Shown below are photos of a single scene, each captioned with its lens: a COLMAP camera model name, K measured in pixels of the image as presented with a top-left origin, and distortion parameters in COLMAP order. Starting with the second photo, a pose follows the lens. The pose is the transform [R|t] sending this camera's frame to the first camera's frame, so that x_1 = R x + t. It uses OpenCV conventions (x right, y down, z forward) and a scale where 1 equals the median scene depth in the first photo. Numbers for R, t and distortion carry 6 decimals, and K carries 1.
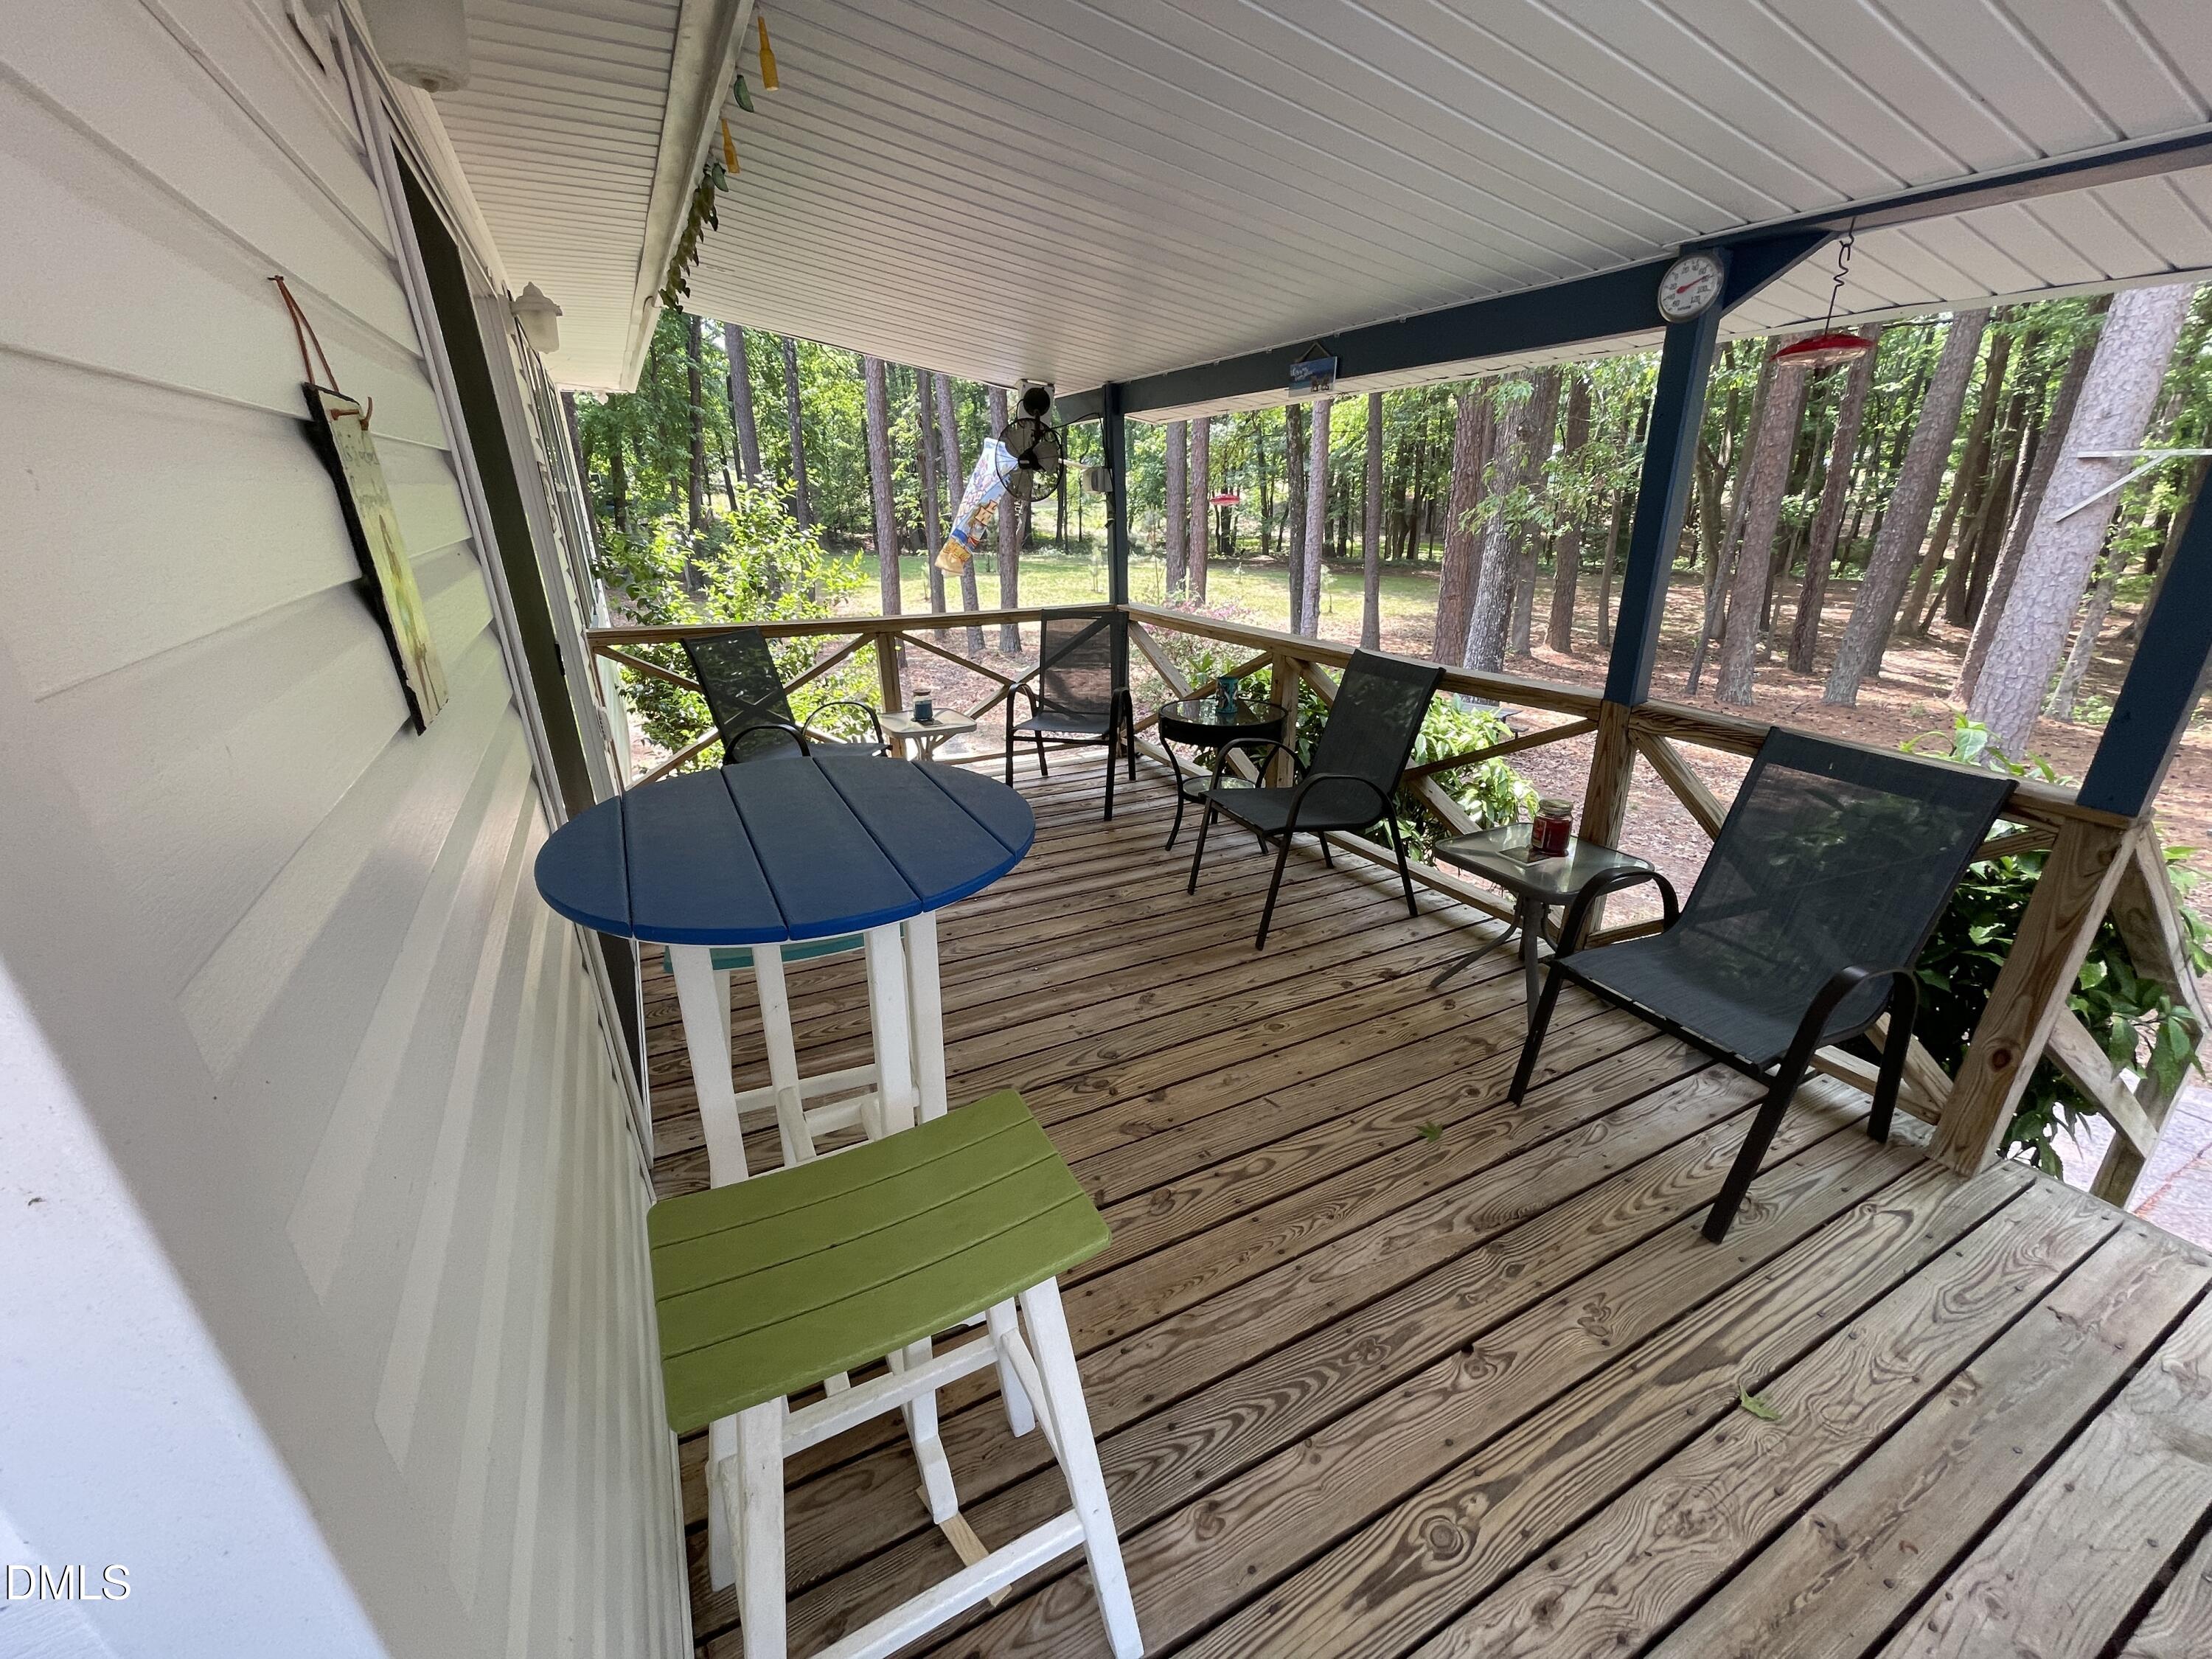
lens RADIAL K [[881.7, 0, 1108.5], [0, 881.7, 829.5], [0, 0, 1]] dist [-0.005248, 0.002516]
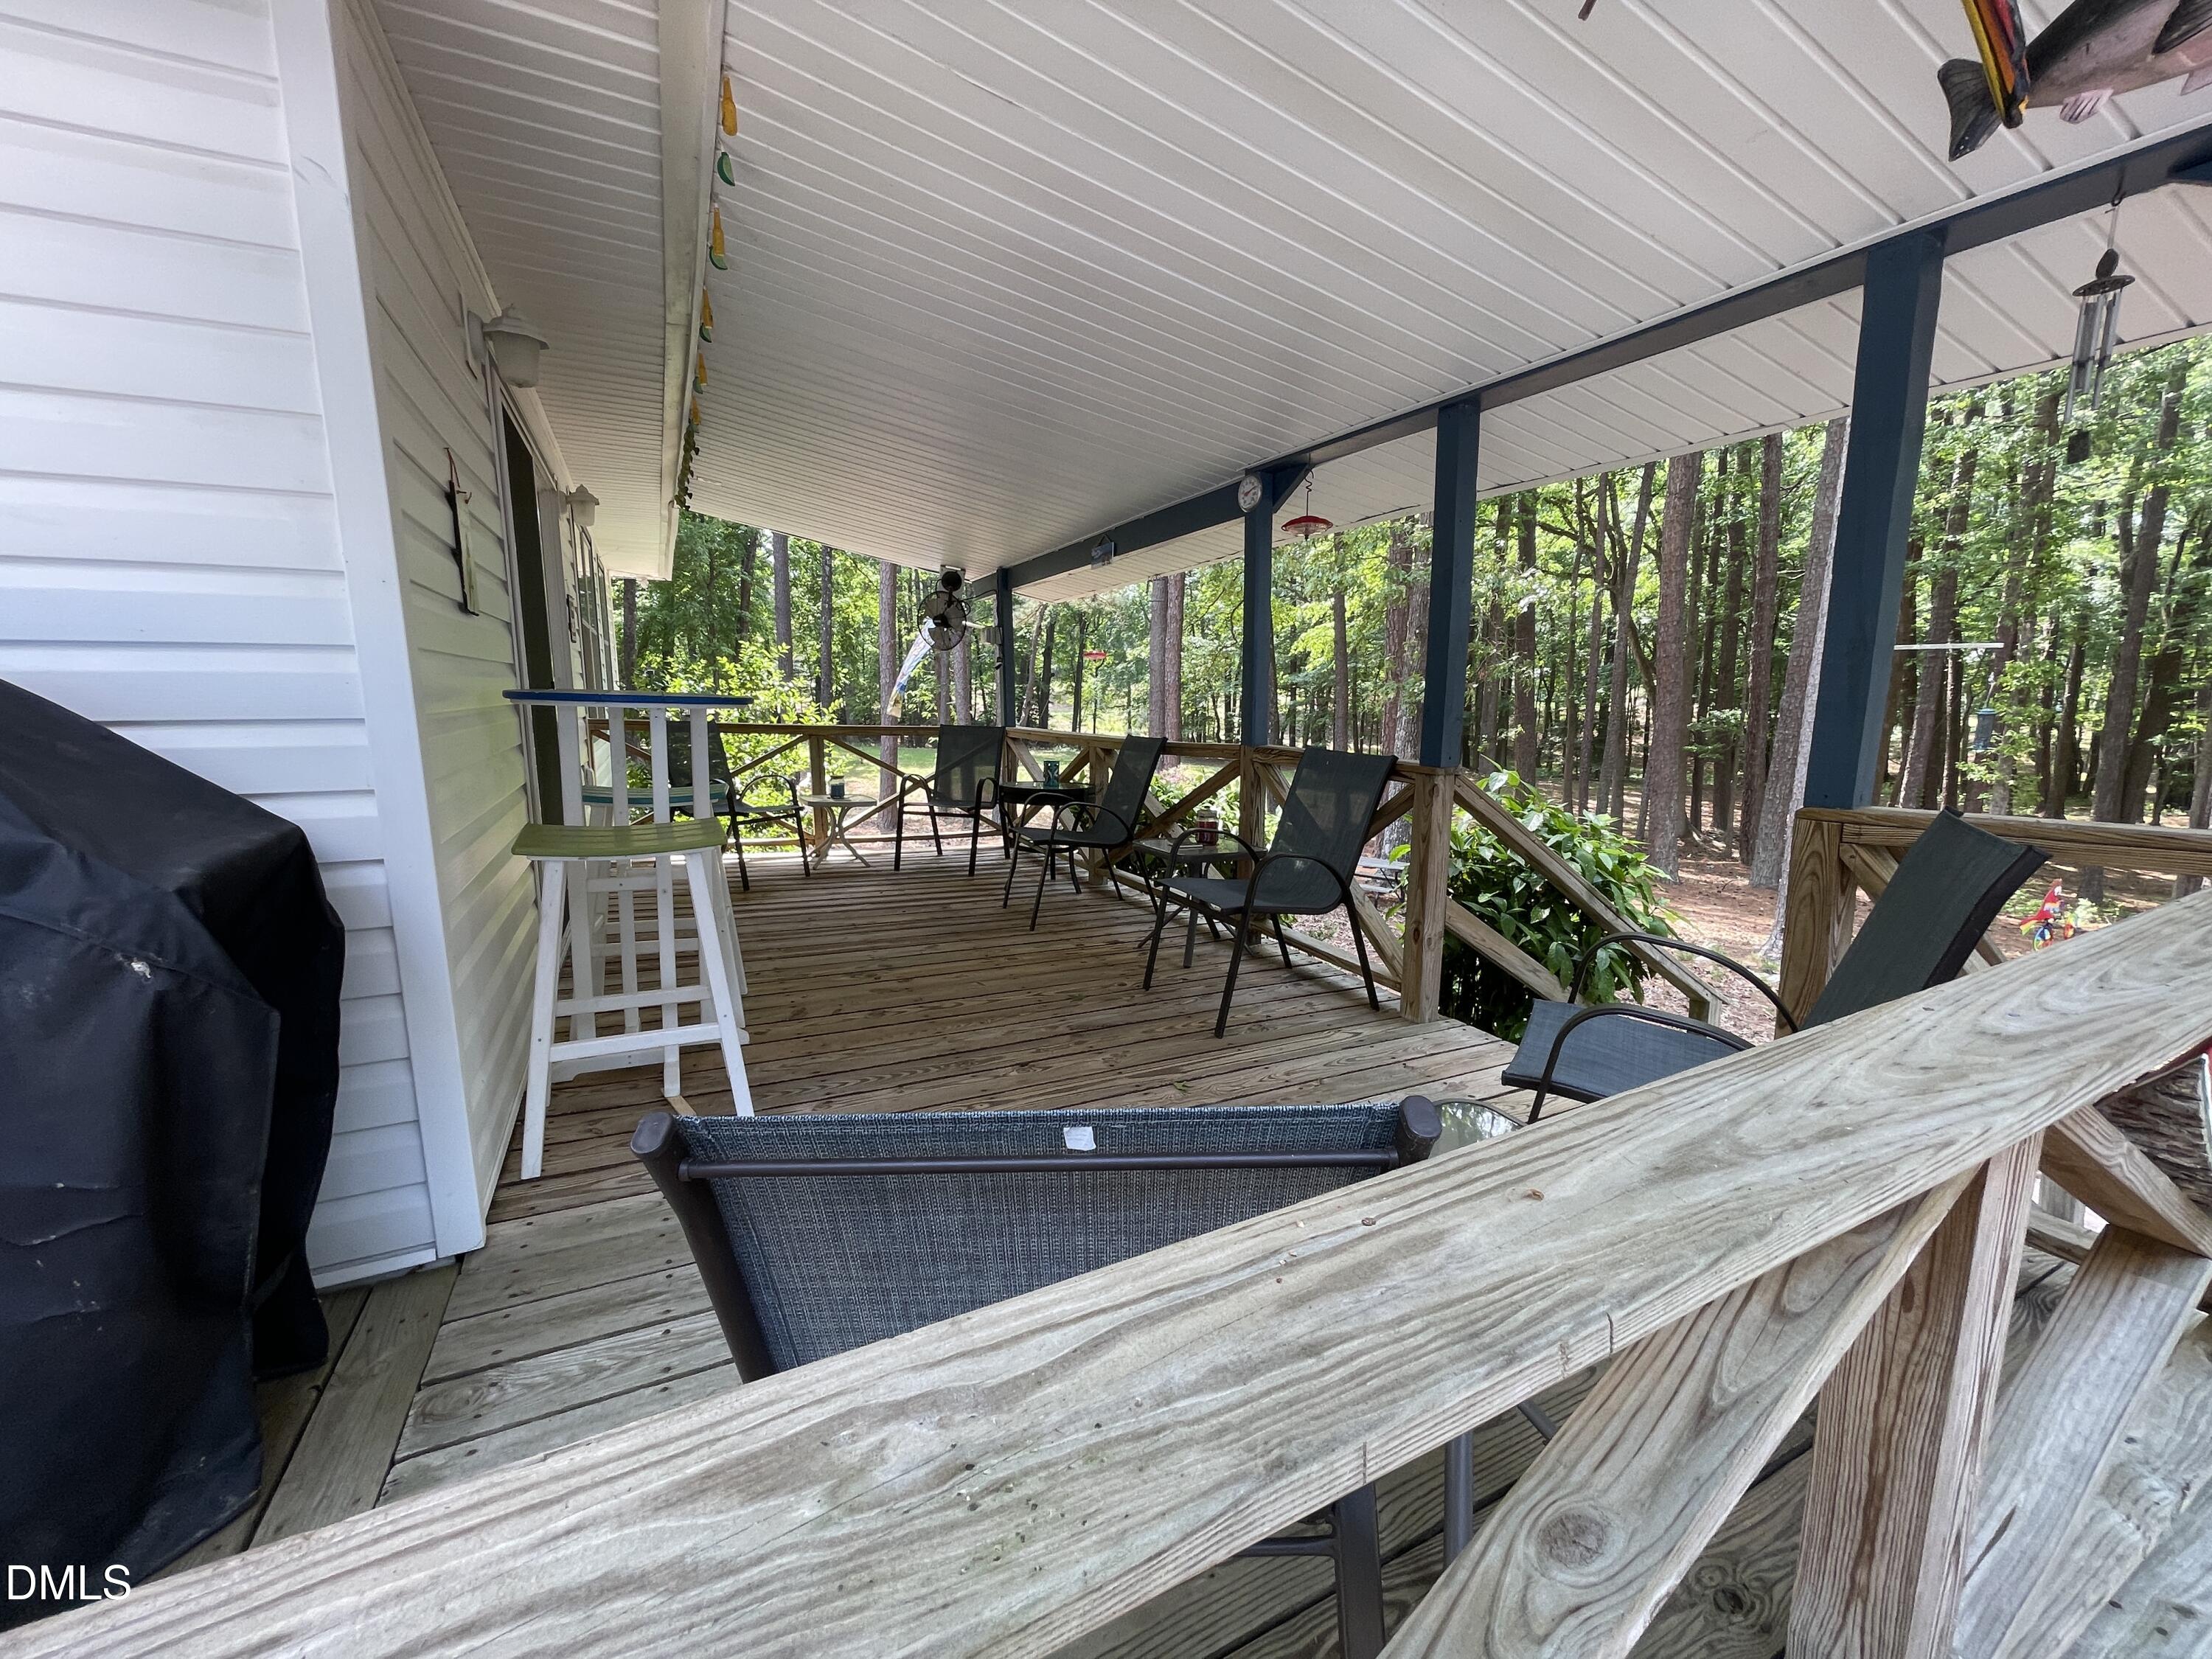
lens RADIAL K [[881.7, 0, 1115.3], [0, 881.7, 834.8], [0, 0, 1]] dist [-0.005248, 0.002516]
pose [[0.999506, 0.026991, -0.016122, 0.314091], [-0.029843, 0.975860, -0.216351, 0.278181], [0.009893, 0.216725, 0.976183, -0.359861]]
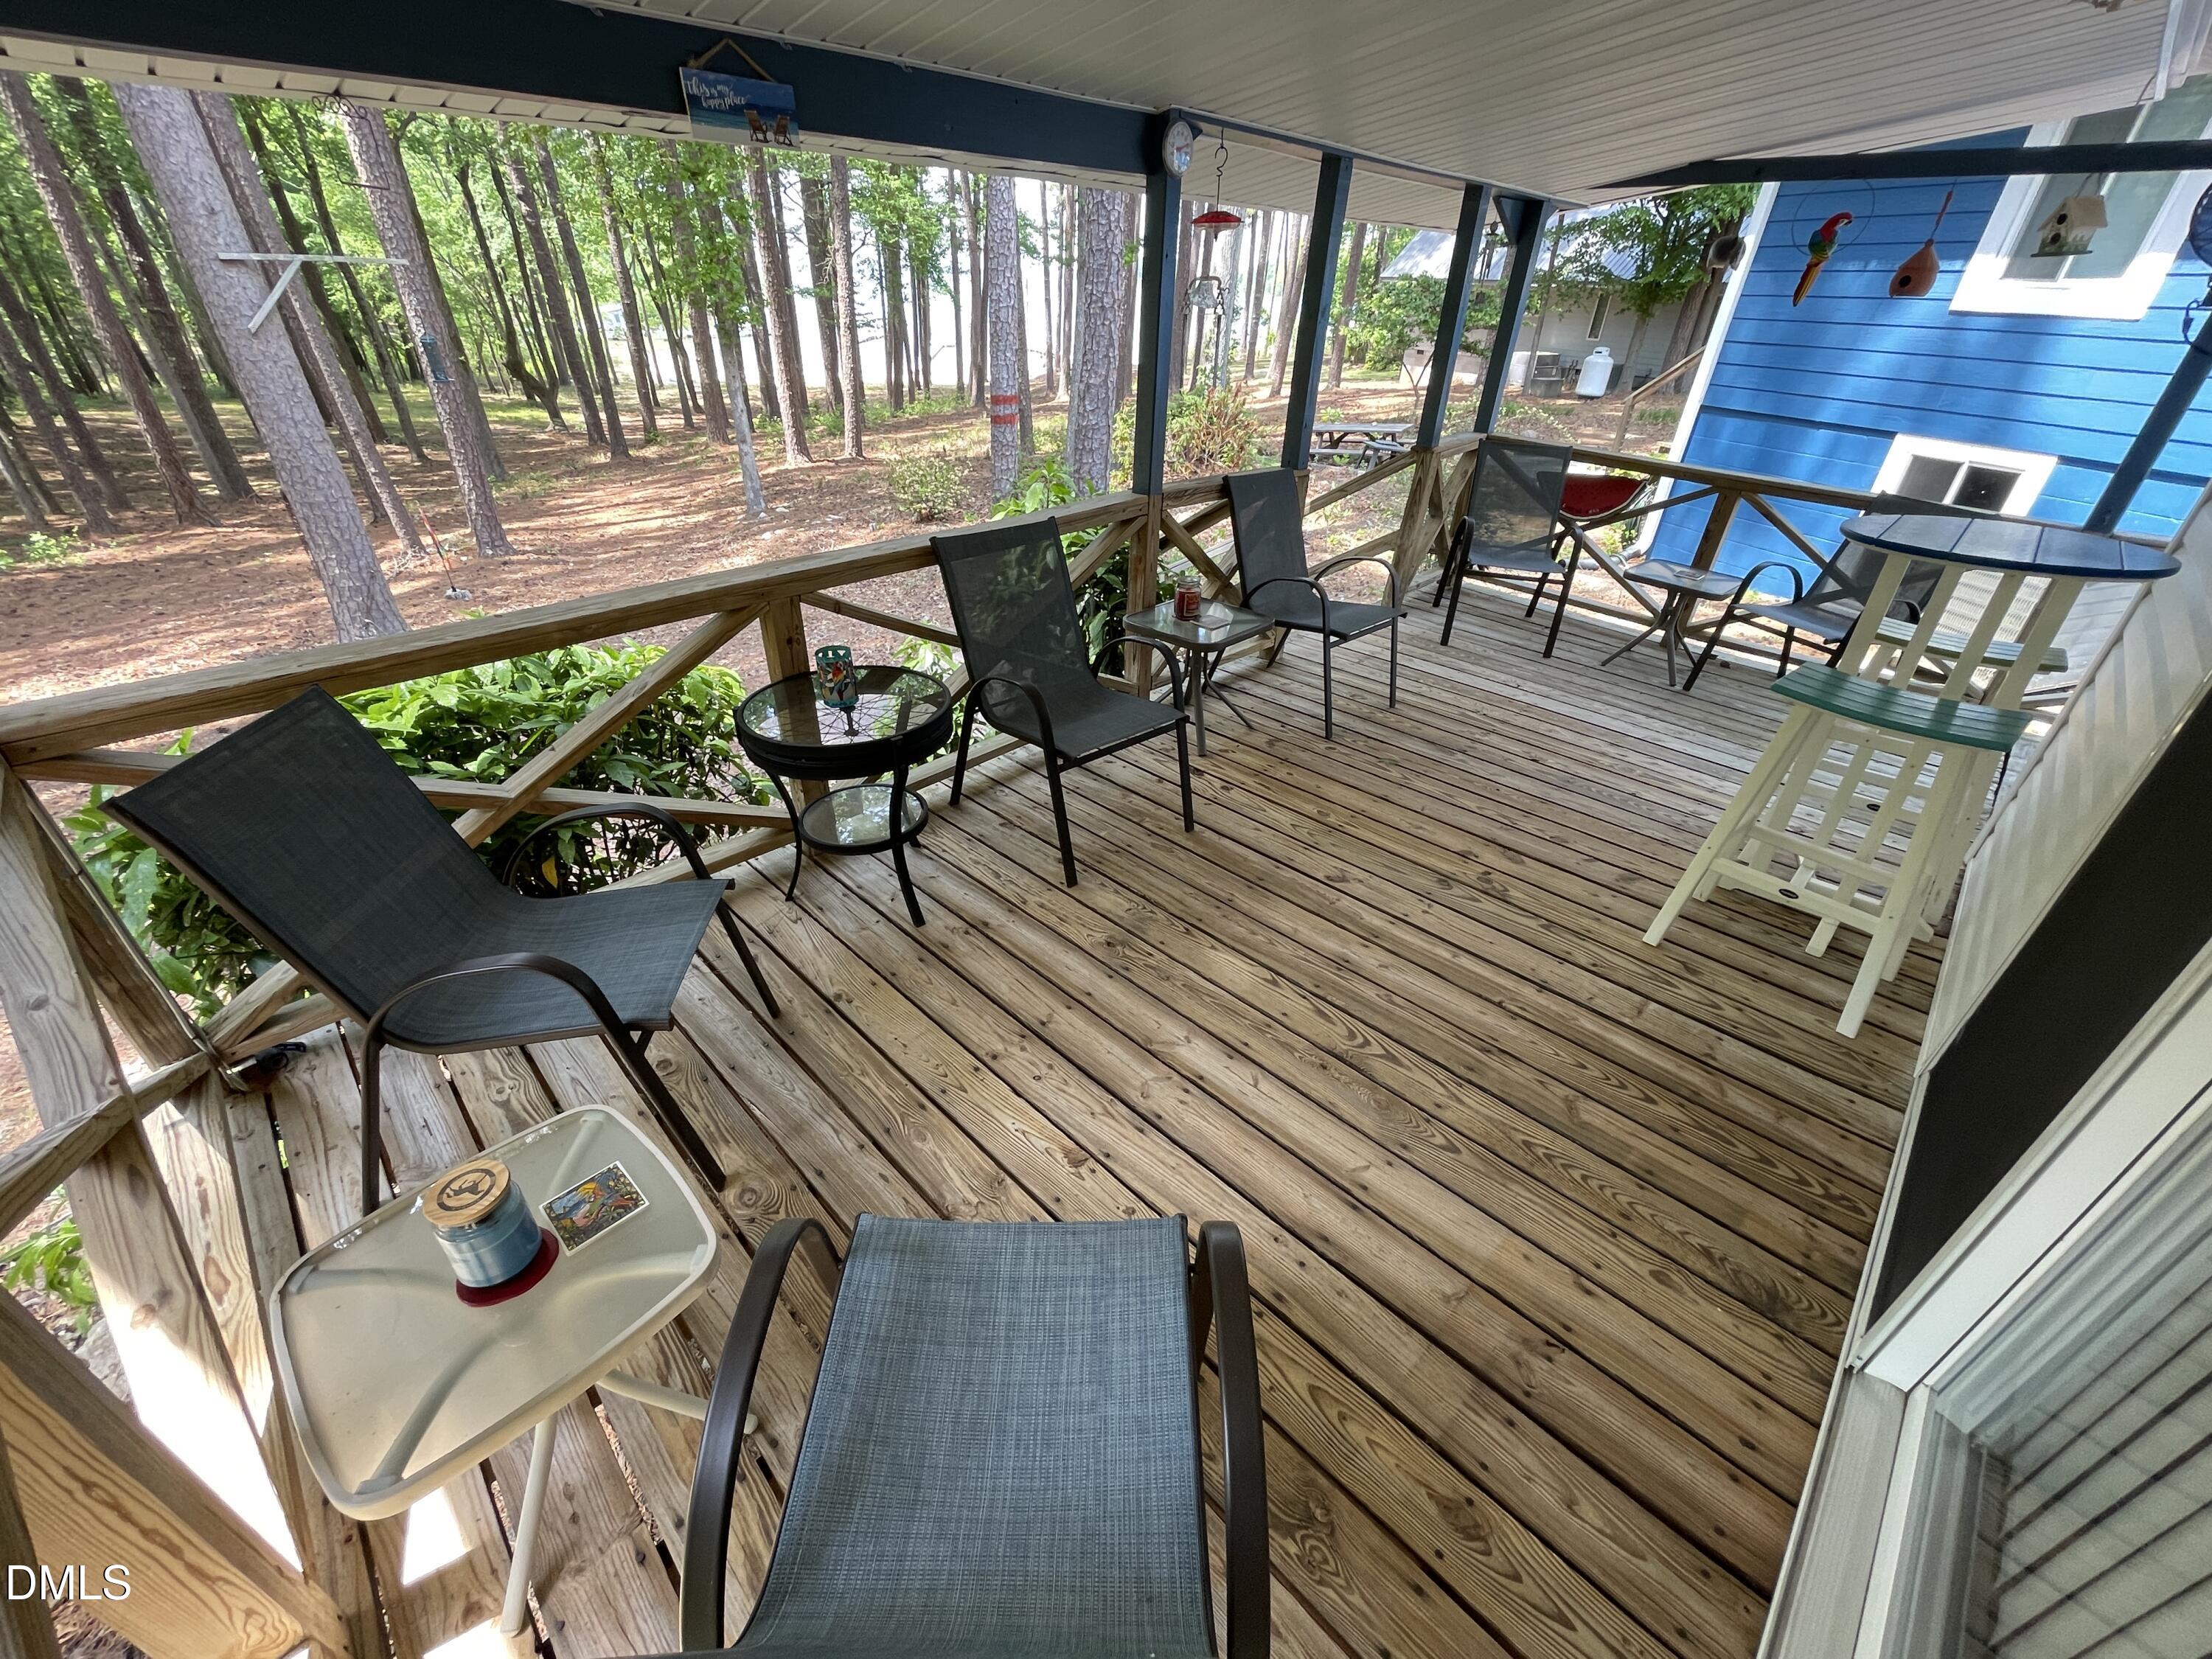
lens RADIAL K [[881.7, 0, 1099.6], [0, 881.7, 828.1], [0, 0, 1]] dist [-0.005248, 0.002516]
pose [[-0.293986, -0.491722, 0.819623, -0.593549], [0.329117, 0.753000, 0.569801, -0.452181], [-0.897360, 0.437265, -0.059537, 1.136299]]
